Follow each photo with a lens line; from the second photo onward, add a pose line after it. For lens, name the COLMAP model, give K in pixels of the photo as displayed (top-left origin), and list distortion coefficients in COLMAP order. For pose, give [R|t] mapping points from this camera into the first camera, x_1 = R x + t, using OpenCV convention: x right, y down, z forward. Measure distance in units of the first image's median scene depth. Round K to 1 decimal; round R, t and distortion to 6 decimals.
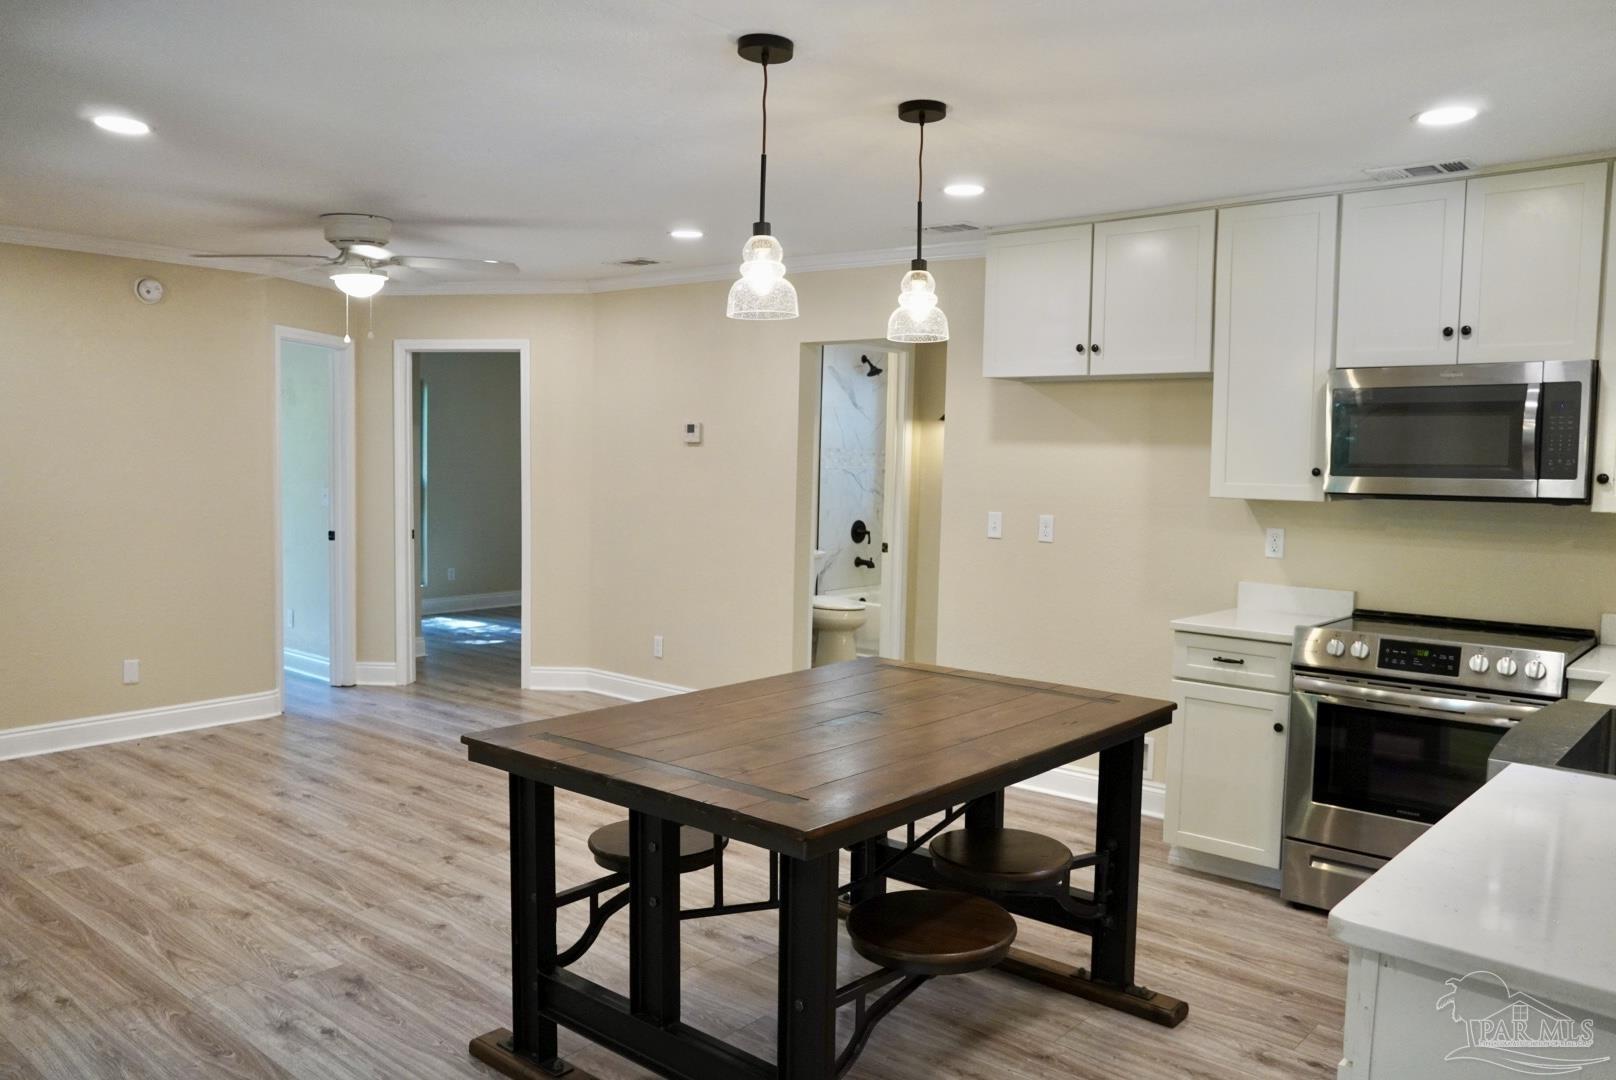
lens RADIAL K [[1210.3, 0, 808.1], [0, 1210.3, 542.3], [0, 0, 1]] dist [-0.005426, 0.000305]
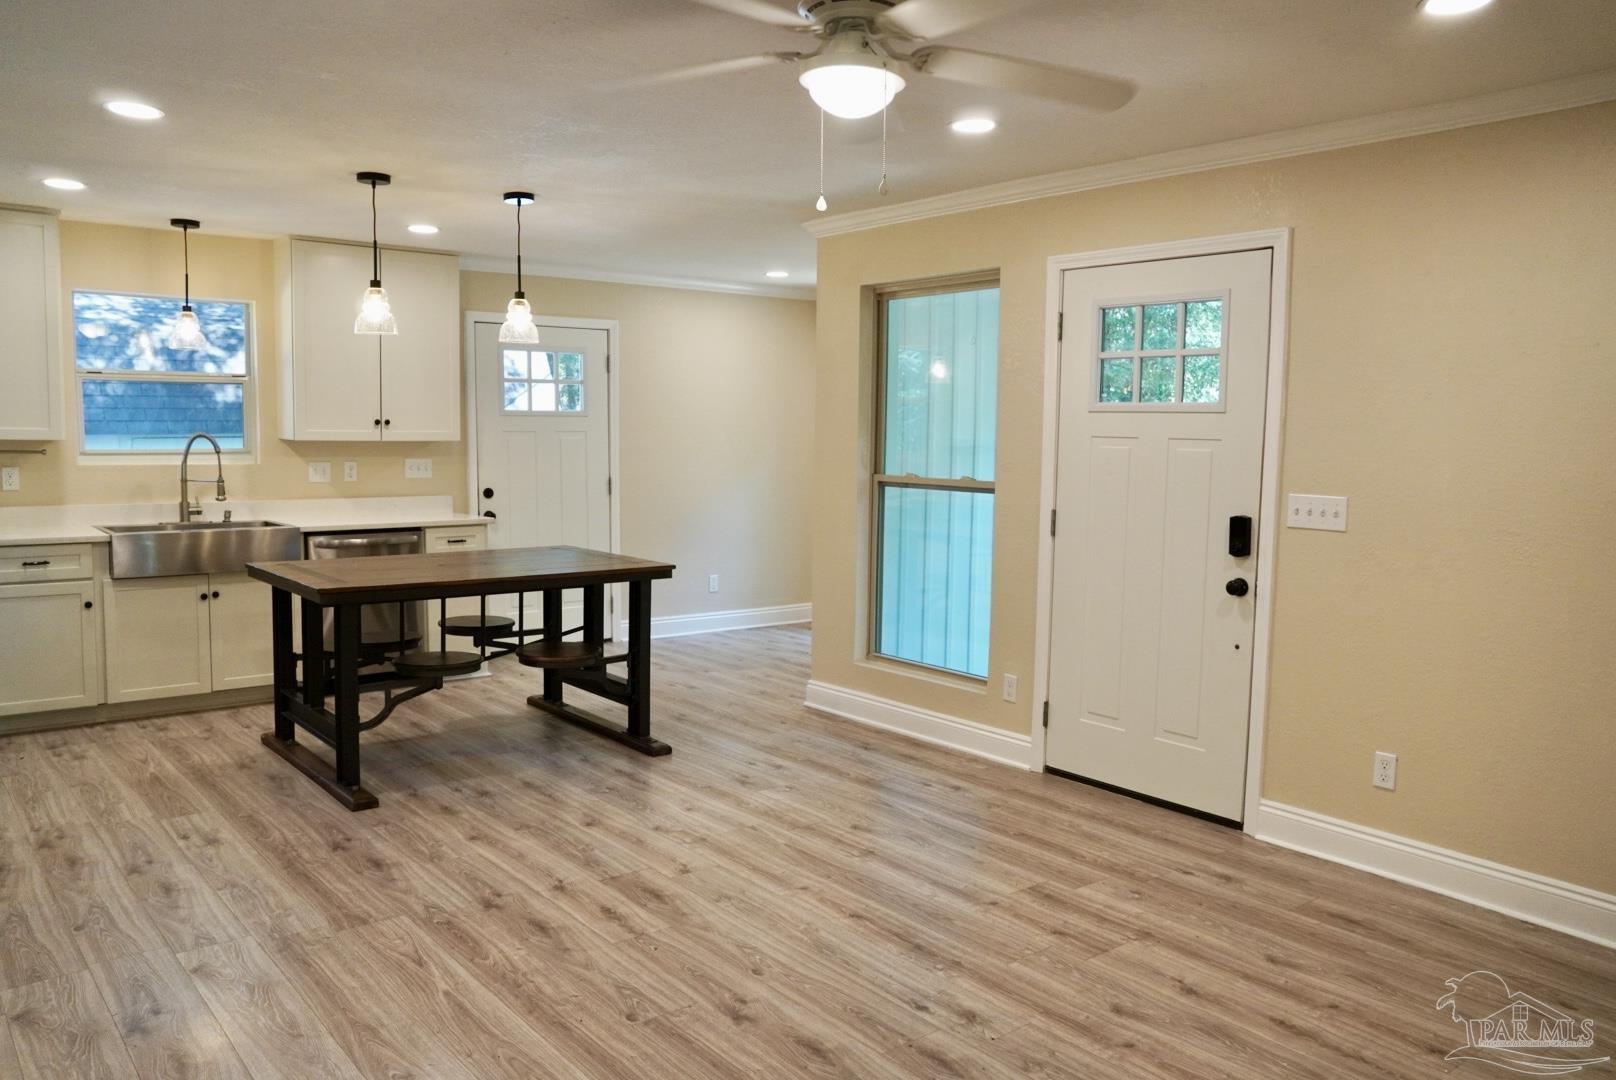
lens RADIAL K [[1210.3, 0, 807.3], [0, 1210.3, 538.8], [0, 0, 1]] dist [-0.005426, 0.000305]
pose [[-0.982915, -0.049589, 0.177254, -0.545774], [-0.020860, 0.986831, 0.160402, -0.126836], [-0.182874, 0.153964, -0.971006, 1.857291]]
